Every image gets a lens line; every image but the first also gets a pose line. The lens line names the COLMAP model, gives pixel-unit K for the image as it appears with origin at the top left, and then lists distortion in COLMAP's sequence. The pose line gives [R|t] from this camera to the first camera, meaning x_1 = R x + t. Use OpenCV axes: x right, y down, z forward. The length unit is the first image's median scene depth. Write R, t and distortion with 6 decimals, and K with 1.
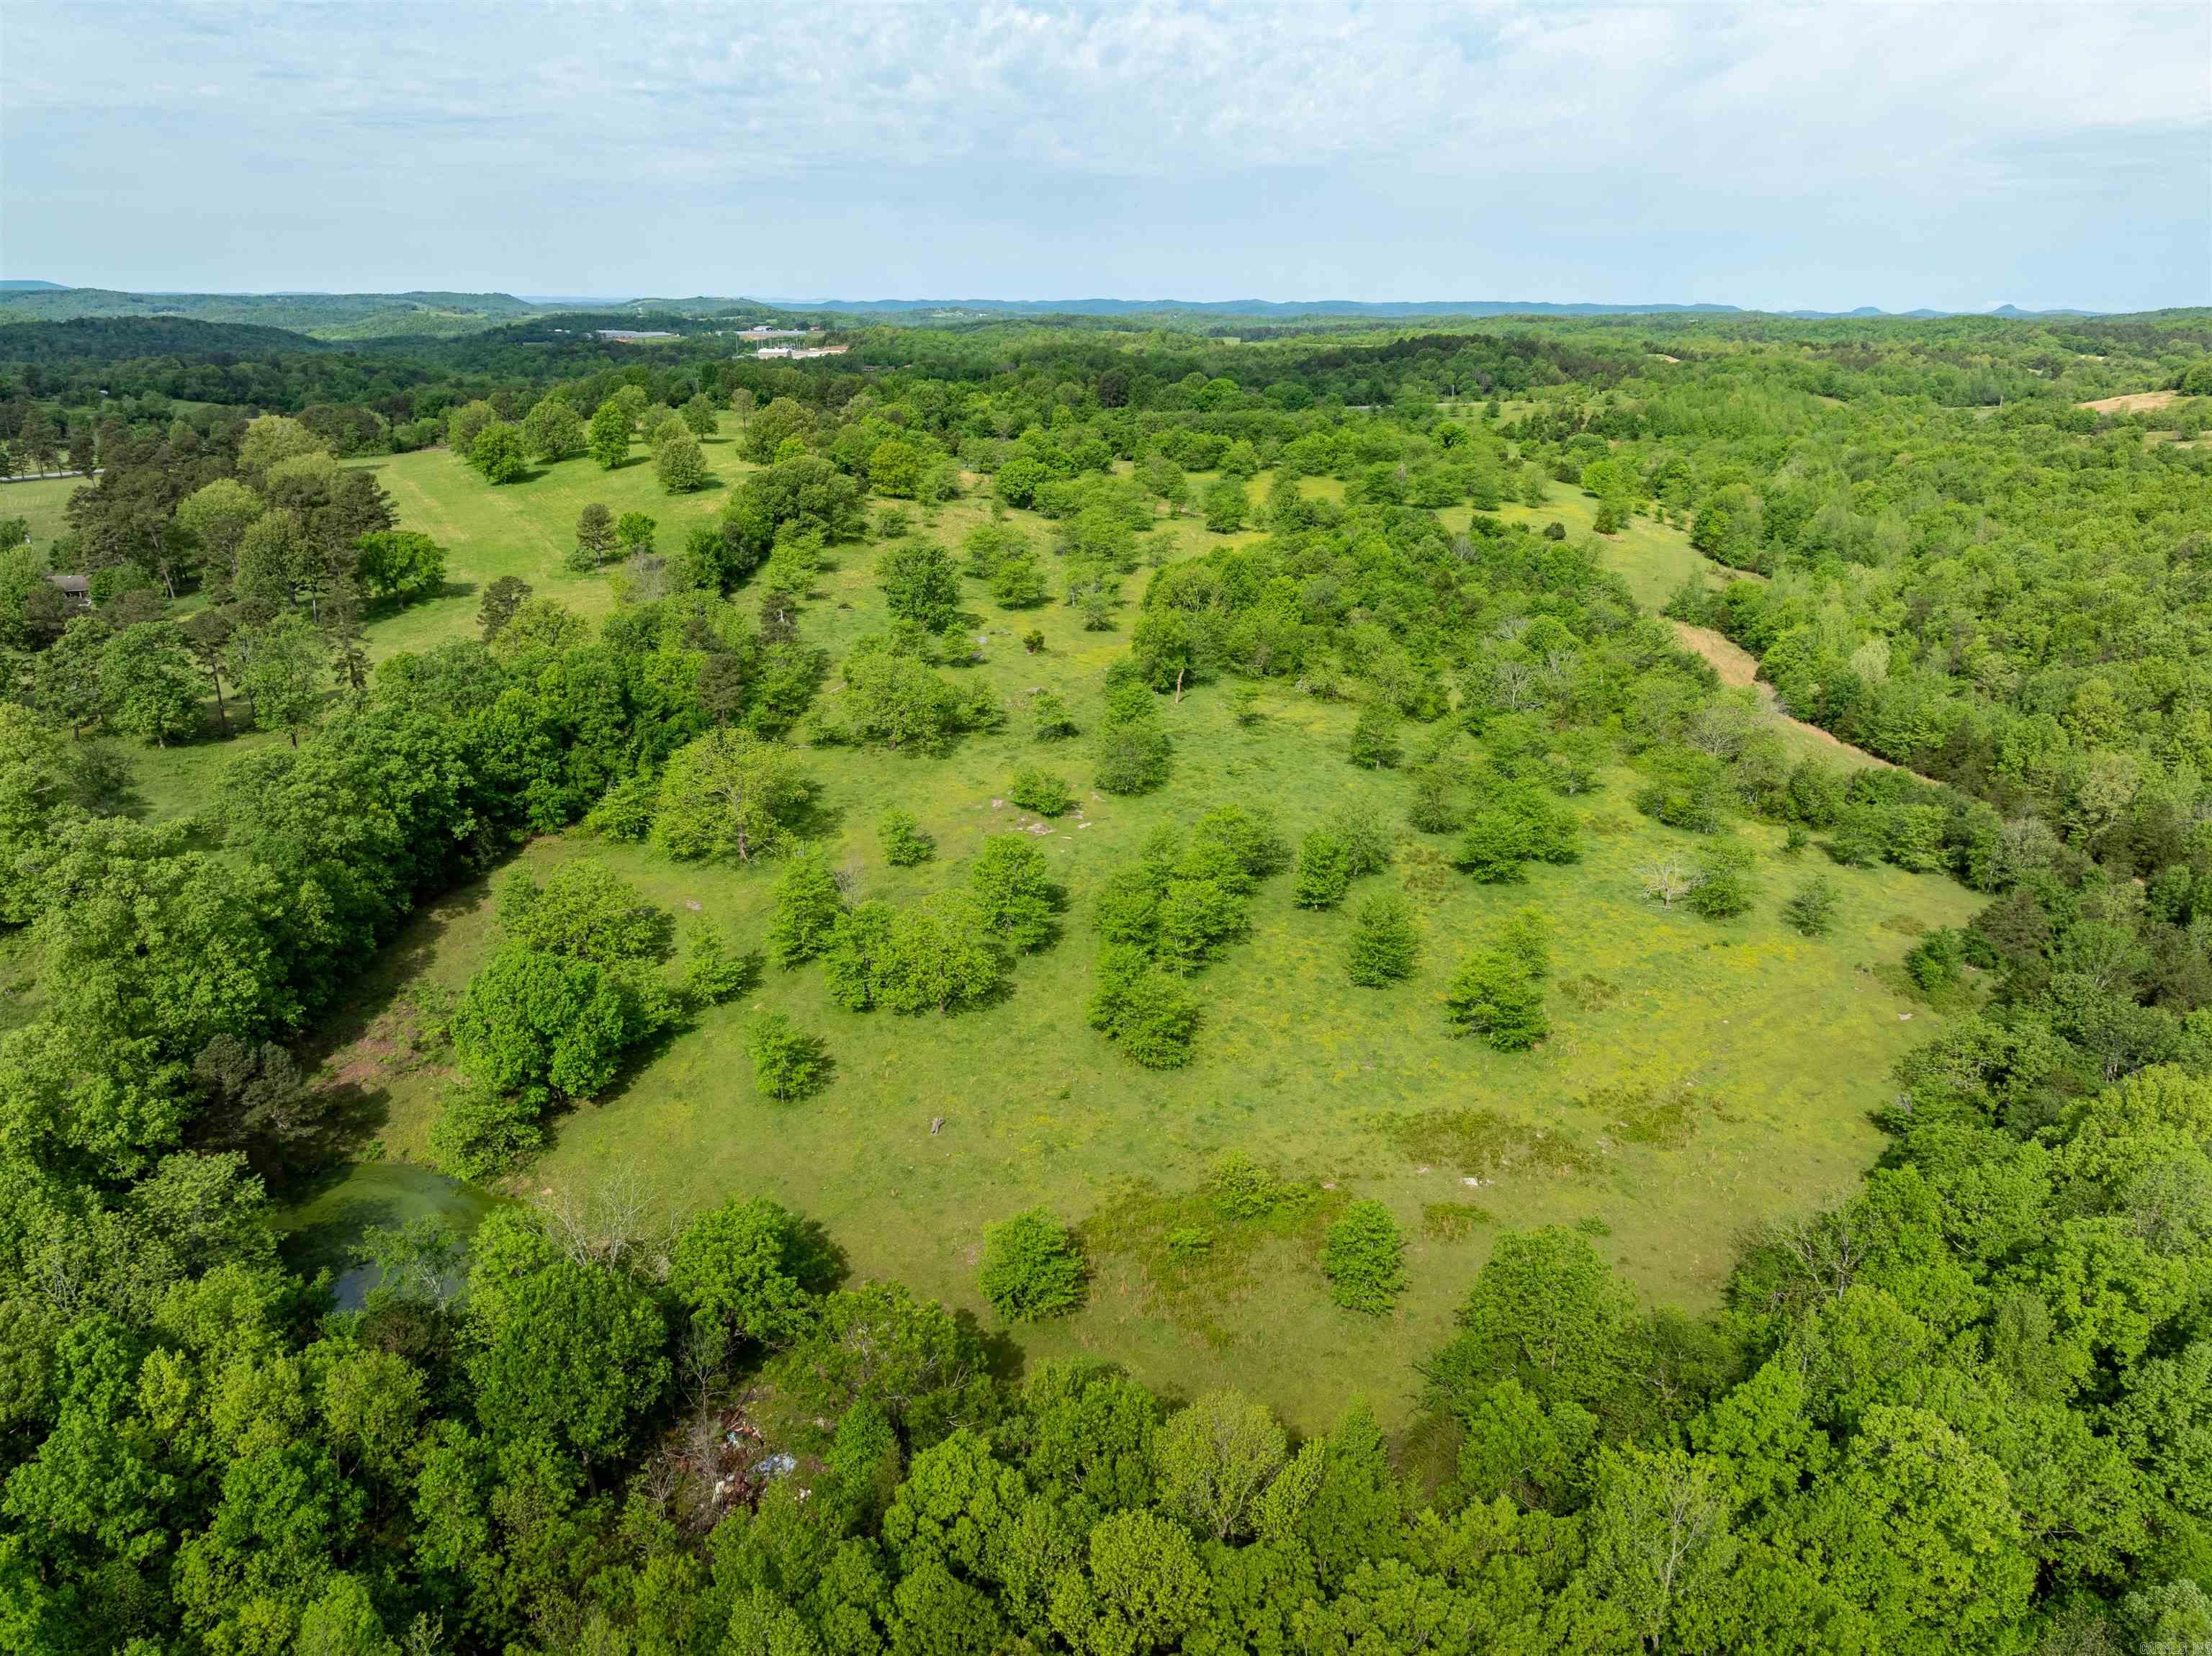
lens RADIAL K [[1560.7, 0, 1102.1], [0, 1560.7, 824.3], [0, 0, 1]] dist [-0.019397, 0.029195]
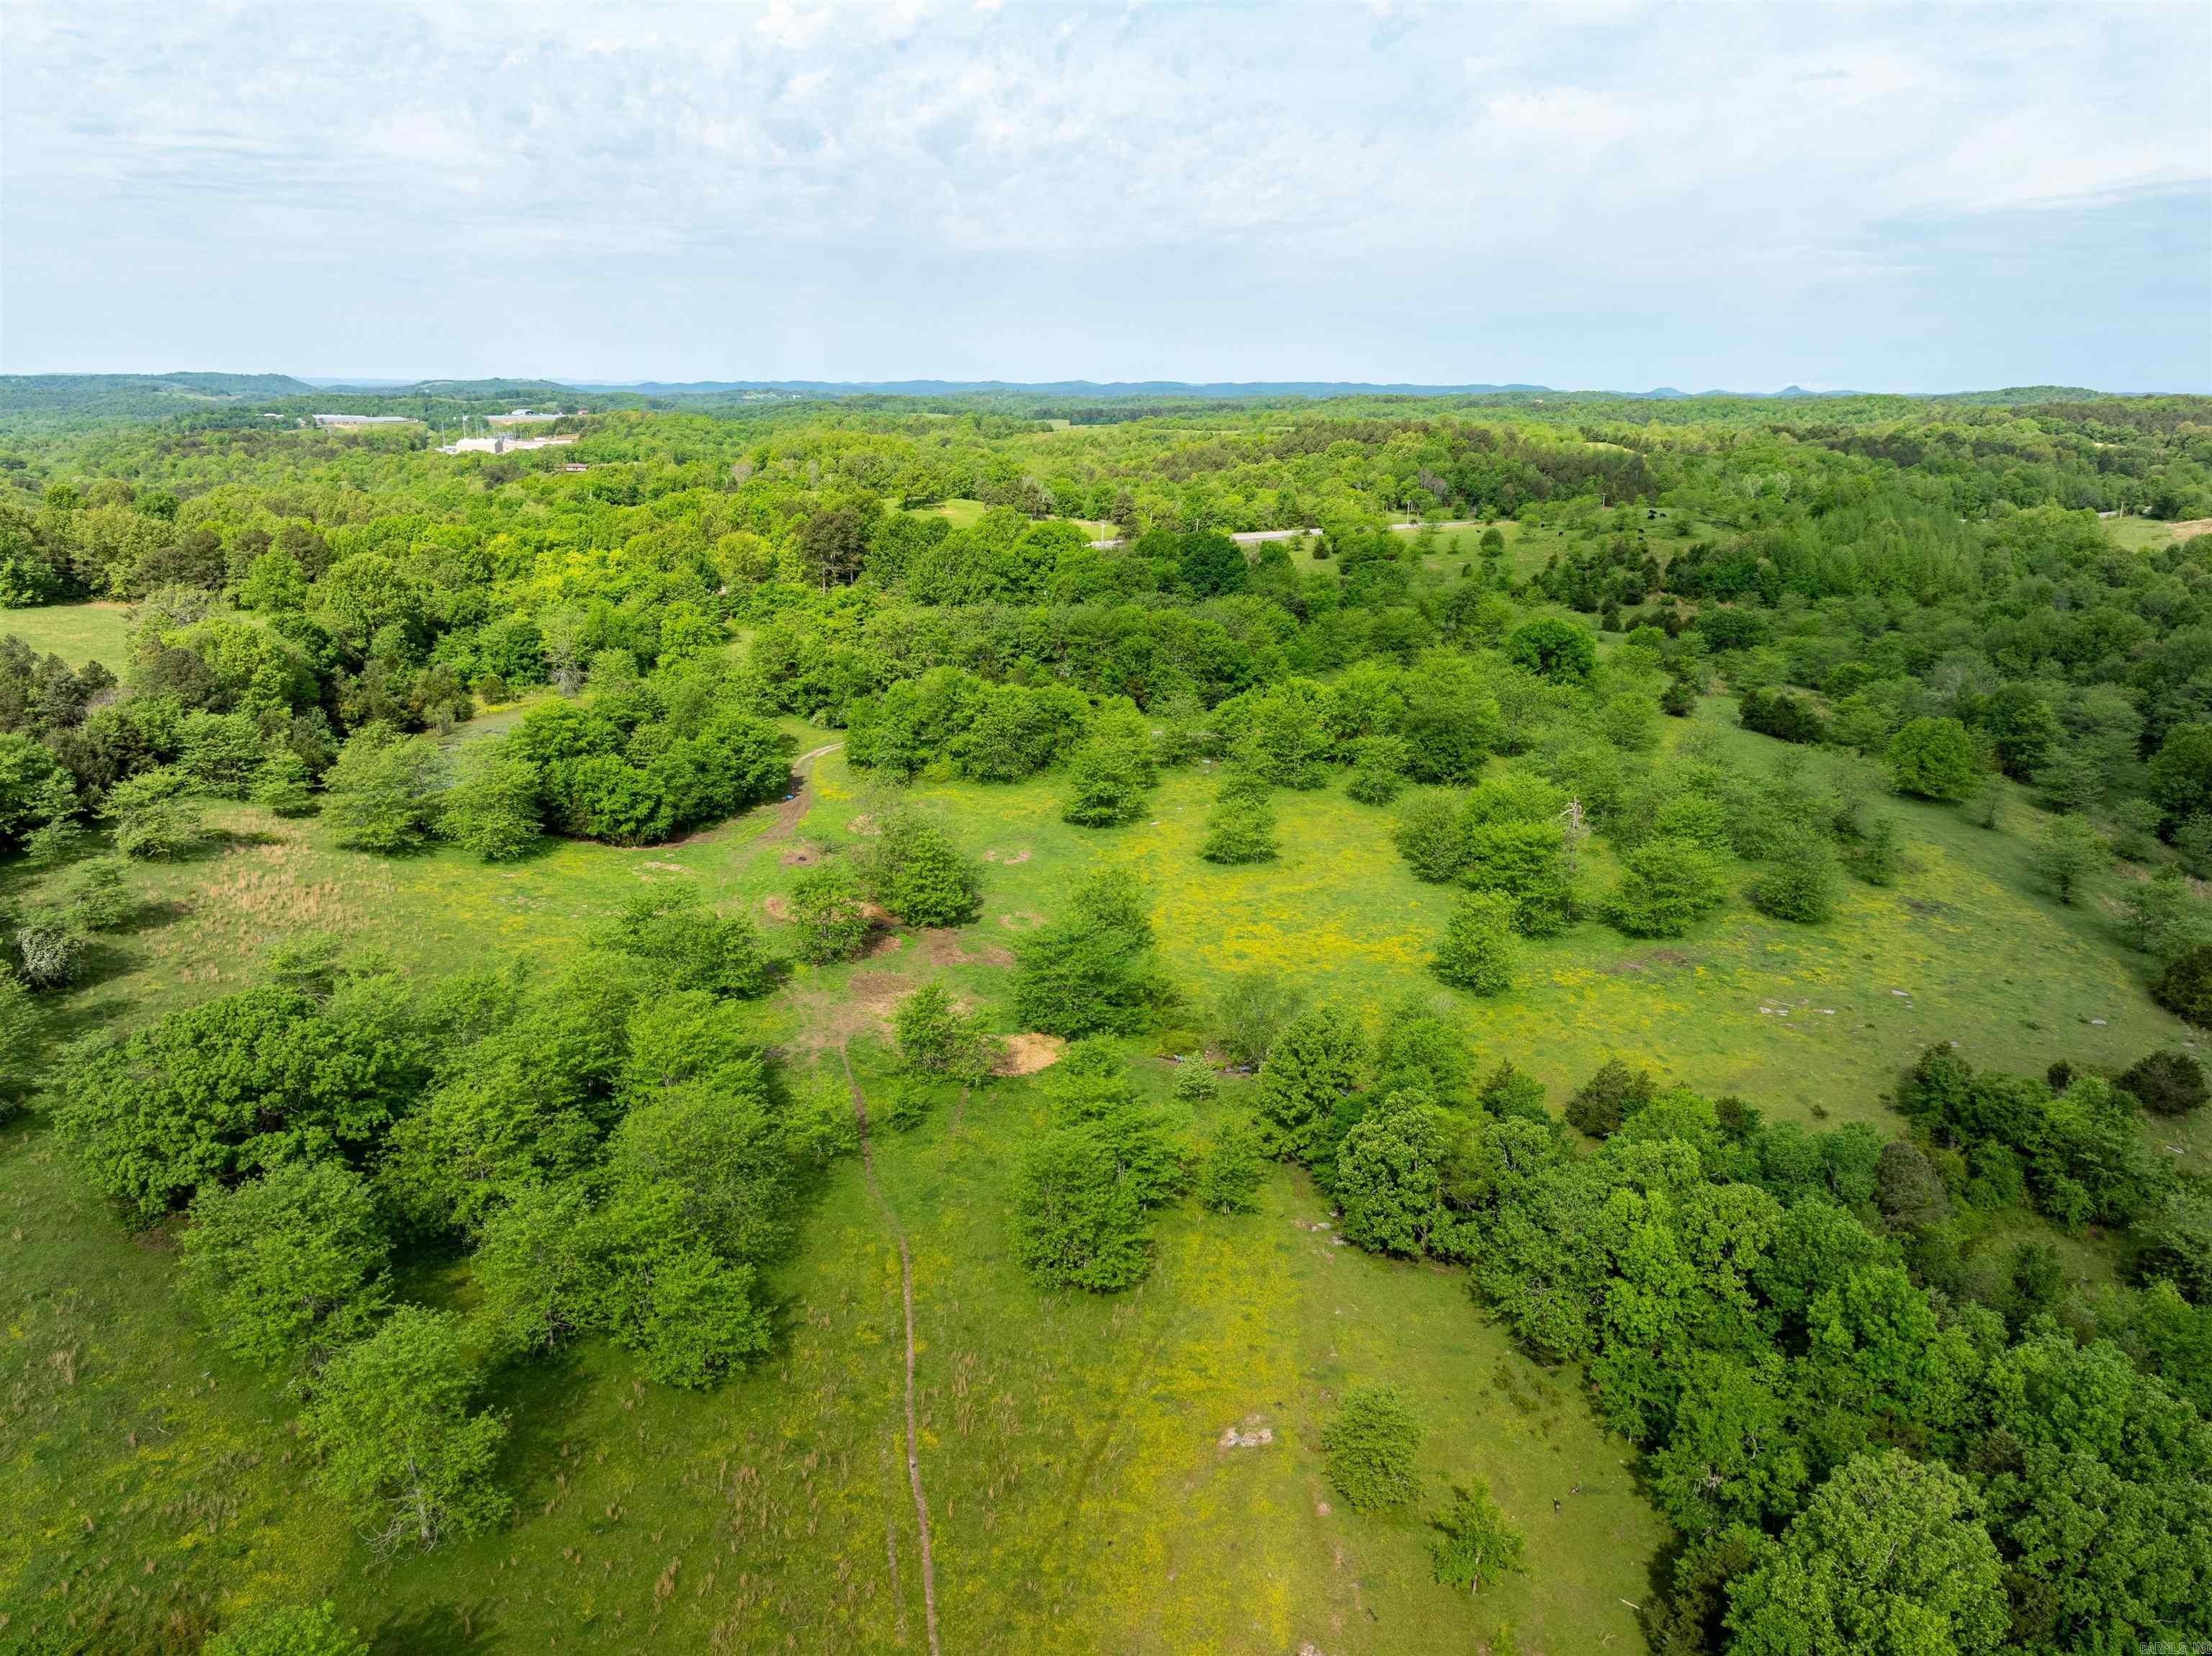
lens RADIAL K [[1560.7, 0, 1111.7], [0, 1560.7, 833.8], [0, 0, 1]] dist [-0.019397, 0.029195]
pose [[0.993659, -0.031985, 0.107790, 0.078745], [0.036502, 0.998525, -0.040200, -0.344340], [-0.106345, 0.043879, 0.993361, 1.059919]]
